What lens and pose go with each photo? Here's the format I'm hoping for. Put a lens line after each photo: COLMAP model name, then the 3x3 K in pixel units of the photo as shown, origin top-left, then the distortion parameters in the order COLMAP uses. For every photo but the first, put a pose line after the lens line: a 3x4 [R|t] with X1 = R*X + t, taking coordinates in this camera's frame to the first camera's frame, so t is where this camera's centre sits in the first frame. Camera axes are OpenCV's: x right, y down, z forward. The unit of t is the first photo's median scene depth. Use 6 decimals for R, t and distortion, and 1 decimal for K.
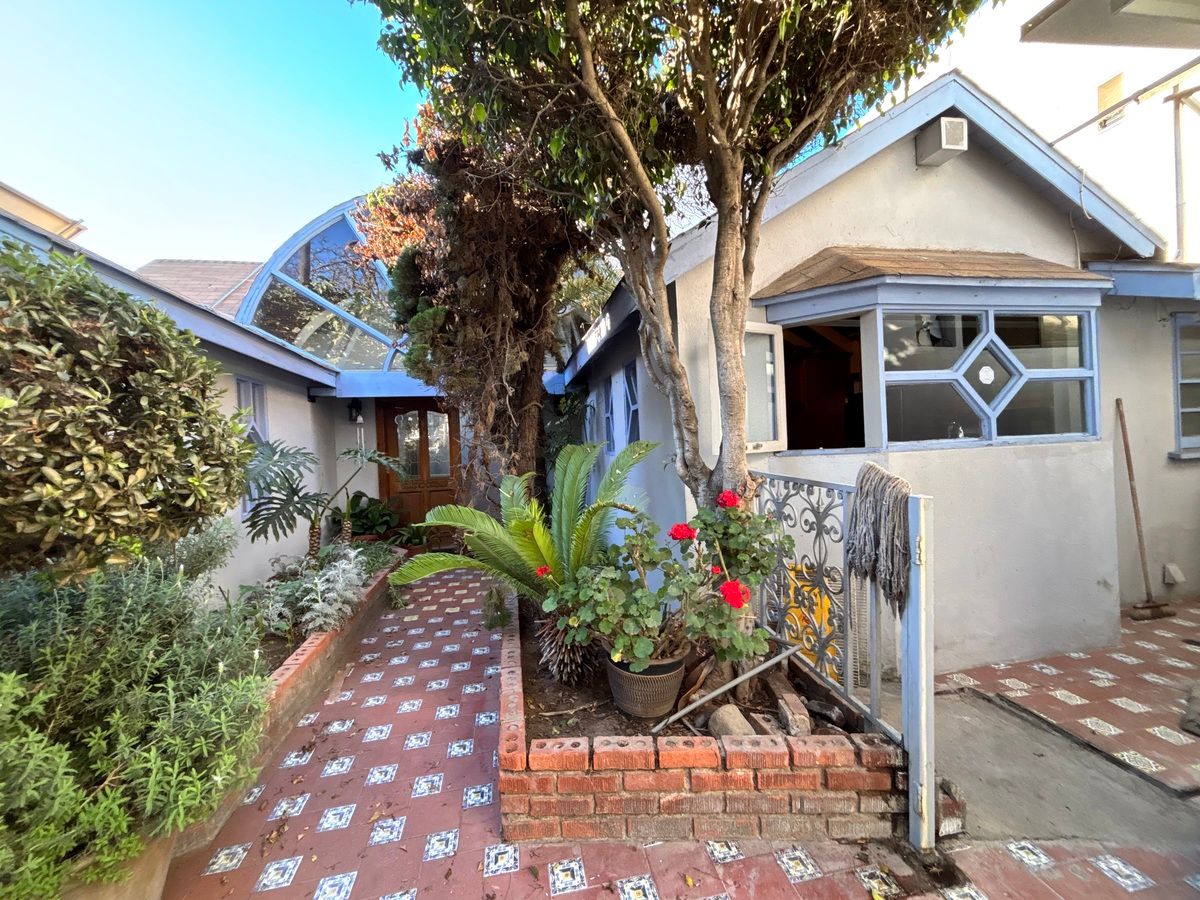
lens RADIAL K [[481.7, 0, 595.5], [0, 481.7, 448.5], [0, 0, 1]] dist [0.000177, 0.000031]
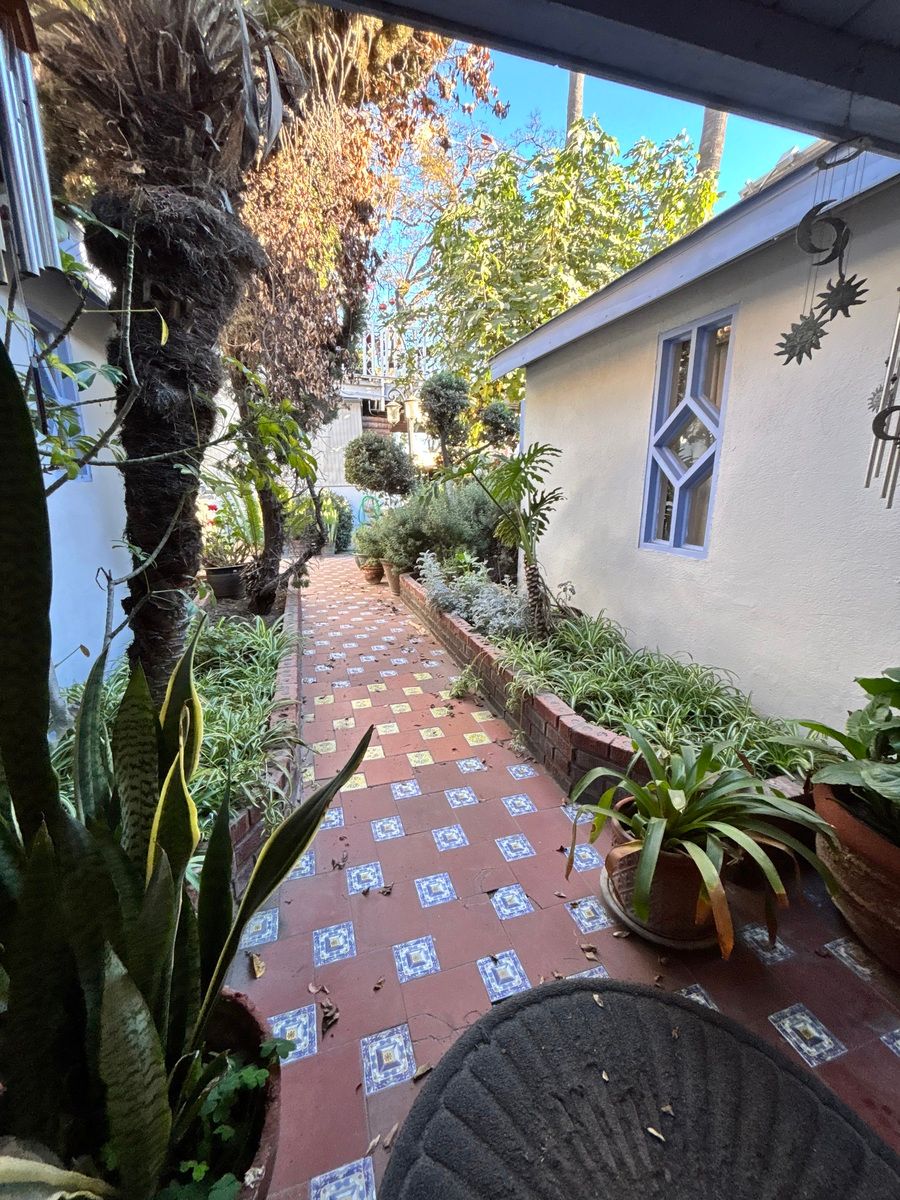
lens RADIAL K [[481.7, 0, 449.4], [0, 481.7, 600.3], [0, 0, 1]] dist [0.000177, 0.000031]
pose [[-0.993263, 0.061002, -0.098524, -0.607943], [0.034579, 0.967515, 0.250440, 0.051541], [0.110601, 0.245345, -0.963106, 2.985553]]
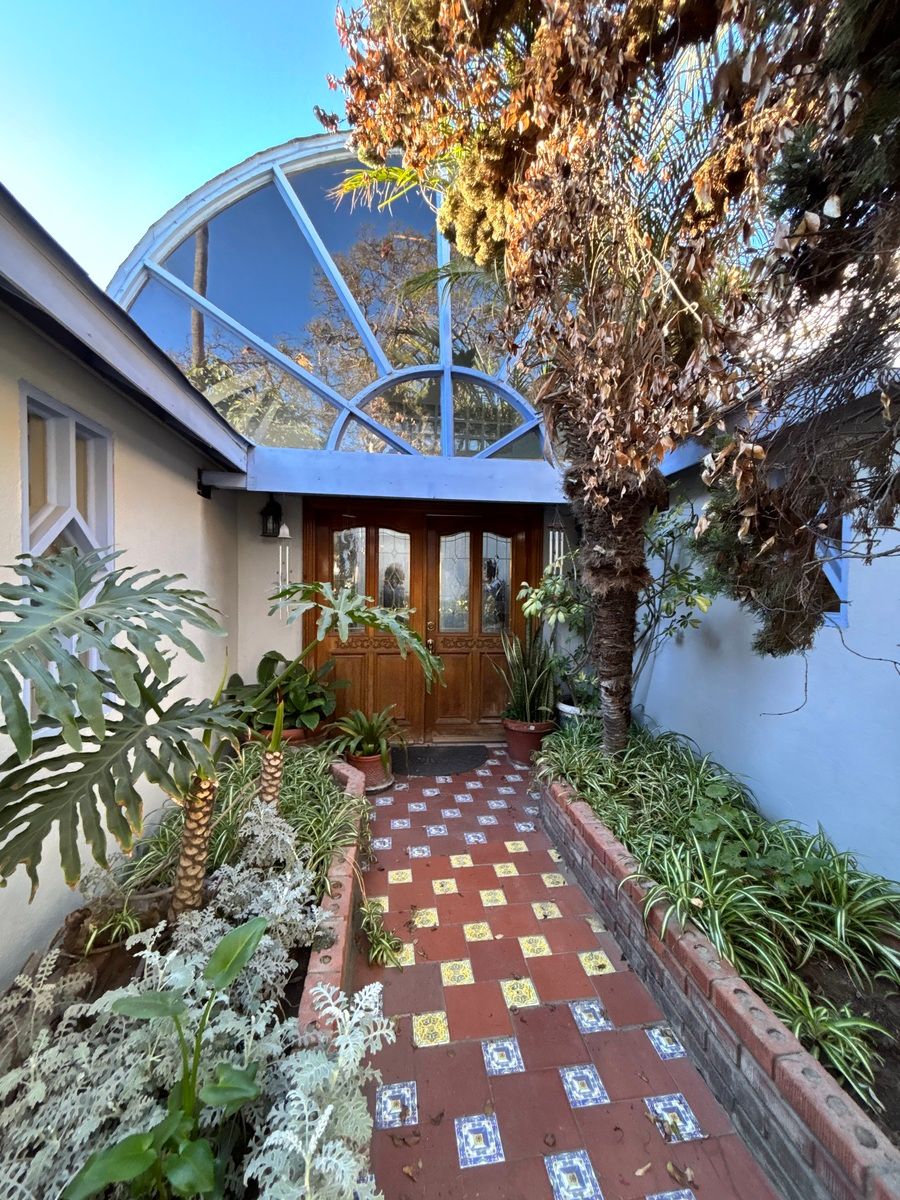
lens RADIAL K [[481.7, 0, 453.3], [0, 481.7, 598.5], [0, 0, 1]] dist [0.000177, 0.000031]
pose [[0.997313, 0.055830, -0.047427, -0.624197], [-0.055003, 0.998314, 0.018564, -0.003233], [0.048383, -0.015906, 0.998702, 1.059243]]
